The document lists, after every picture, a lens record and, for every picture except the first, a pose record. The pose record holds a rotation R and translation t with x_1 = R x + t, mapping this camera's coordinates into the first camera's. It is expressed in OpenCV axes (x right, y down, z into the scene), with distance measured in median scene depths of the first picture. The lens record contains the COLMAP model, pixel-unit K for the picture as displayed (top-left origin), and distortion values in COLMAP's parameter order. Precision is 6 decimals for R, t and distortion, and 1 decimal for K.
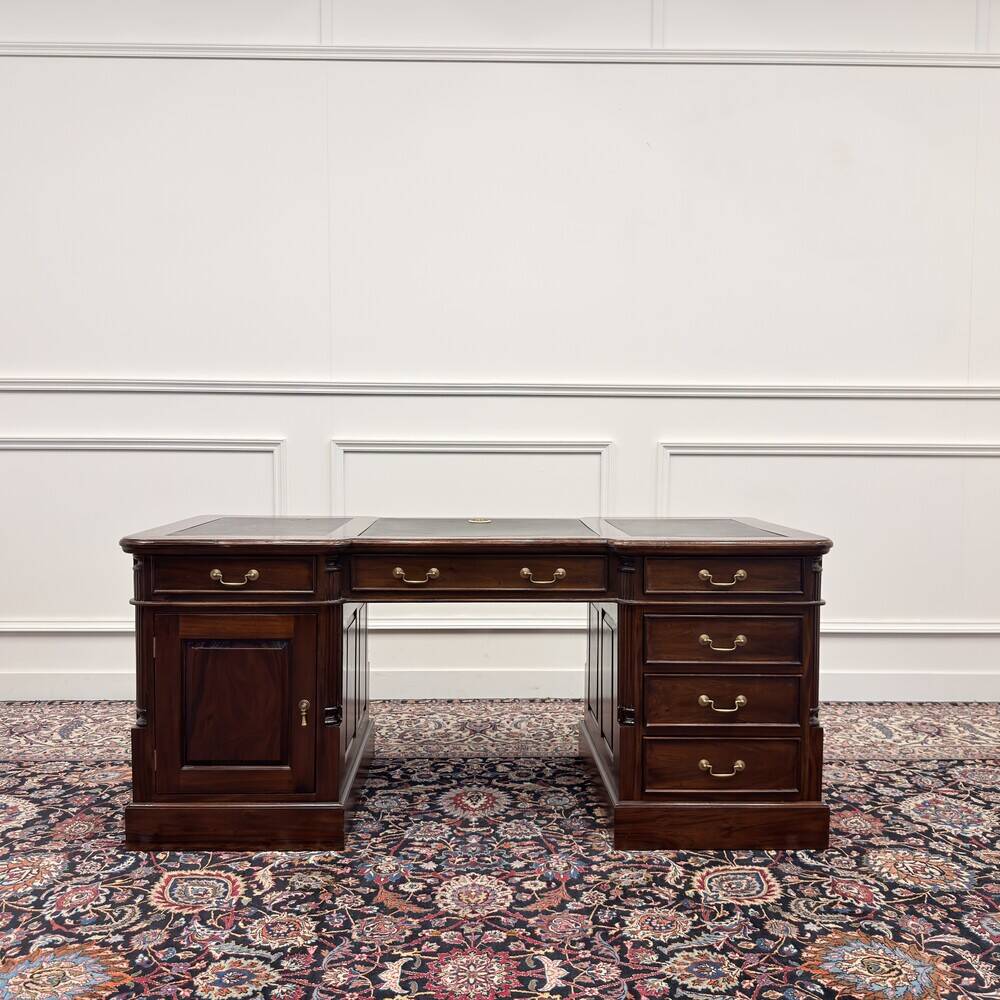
lens RADIAL K [[955.5, 0, 494.7], [0, 955.5, 494.9], [0, 0, 1]] dist [0.074397, -0.129617]
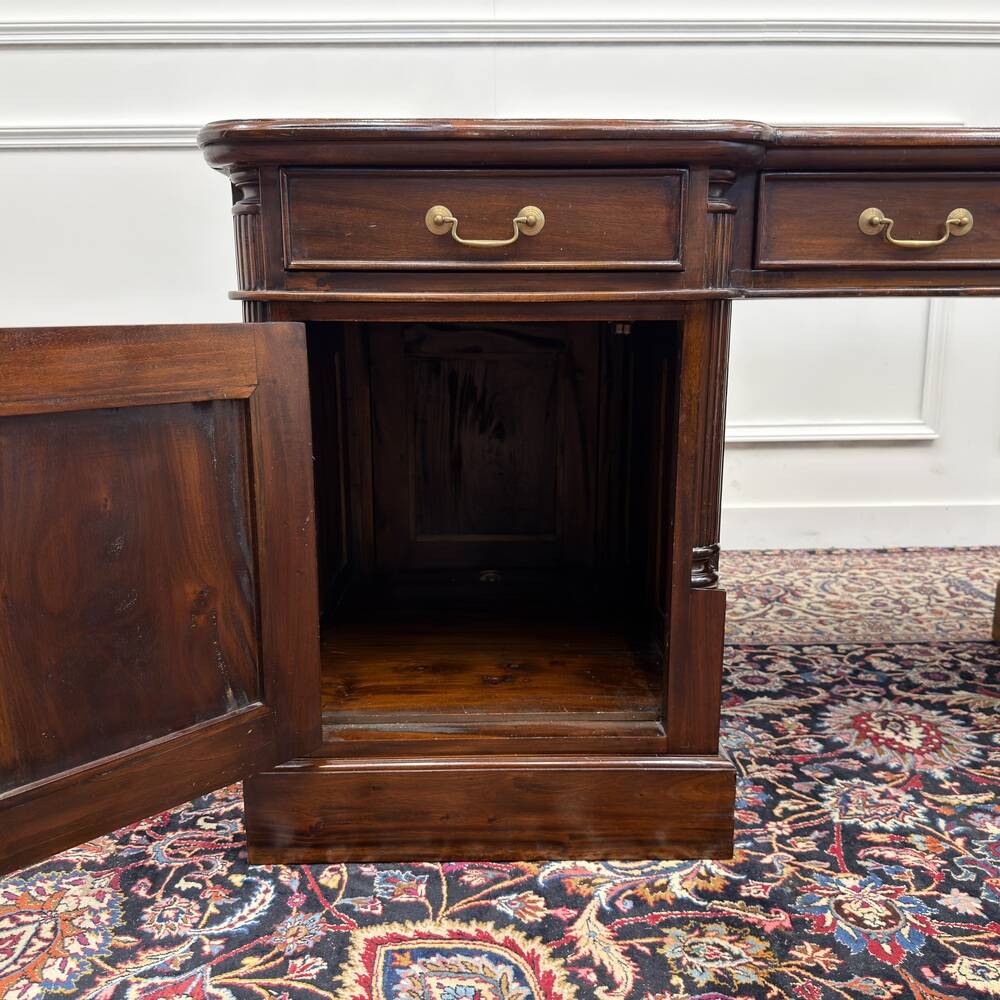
lens RADIAL K [[947.6, 0, 495.9], [0, 947.6, 504.1], [0, 0, 1]] dist [0.032220, -0.059194]
pose [[0.999922, -0.011045, -0.005793, -0.262831], [0.011753, 0.989906, 0.141234, 0.142567], [0.004174, -0.141291, 0.989959, 0.587532]]
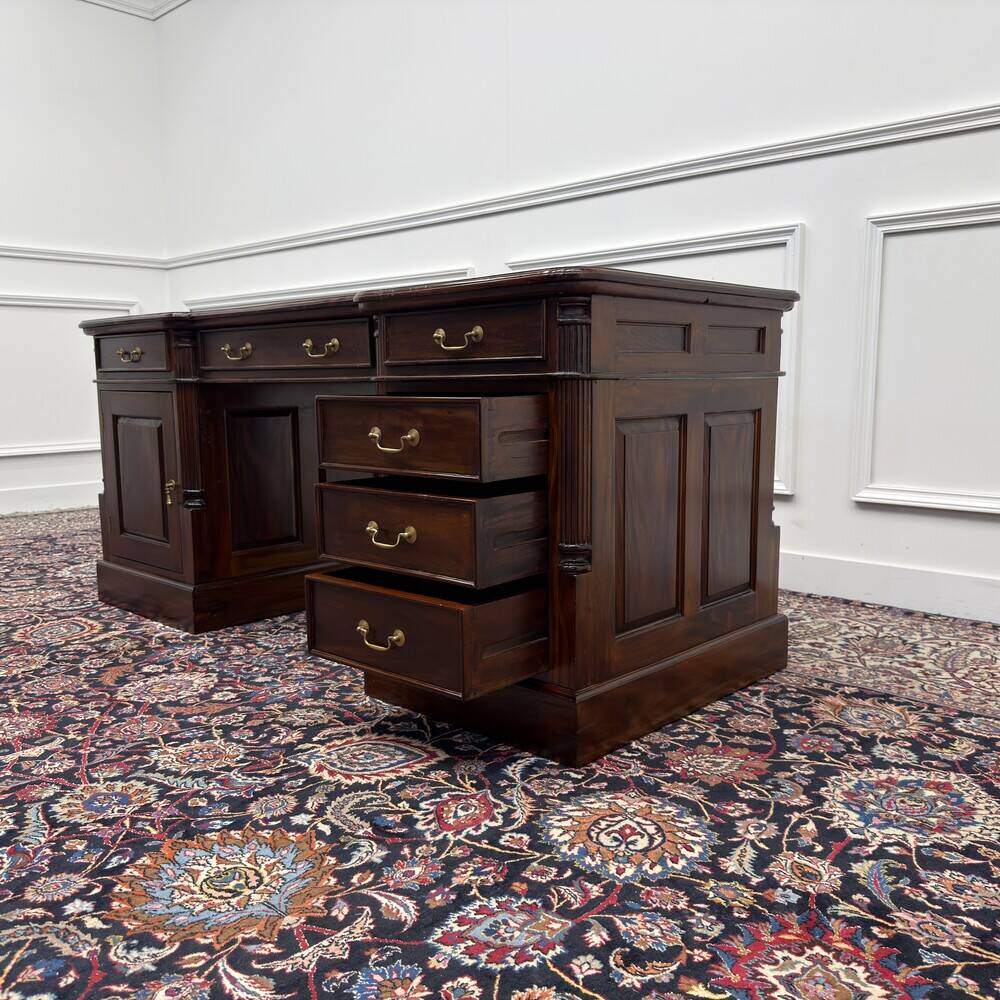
lens RADIAL K [[931.2, 0, 504.3], [0, 931.2, 506.8], [0, 0, 1]] dist [0.150127, -0.326164]
pose [[0.711687, 0.081266, -0.697780, 0.731318], [-0.027026, 0.995718, 0.088401, 0.146363], [0.701976, -0.044056, 0.710837, 0.545975]]
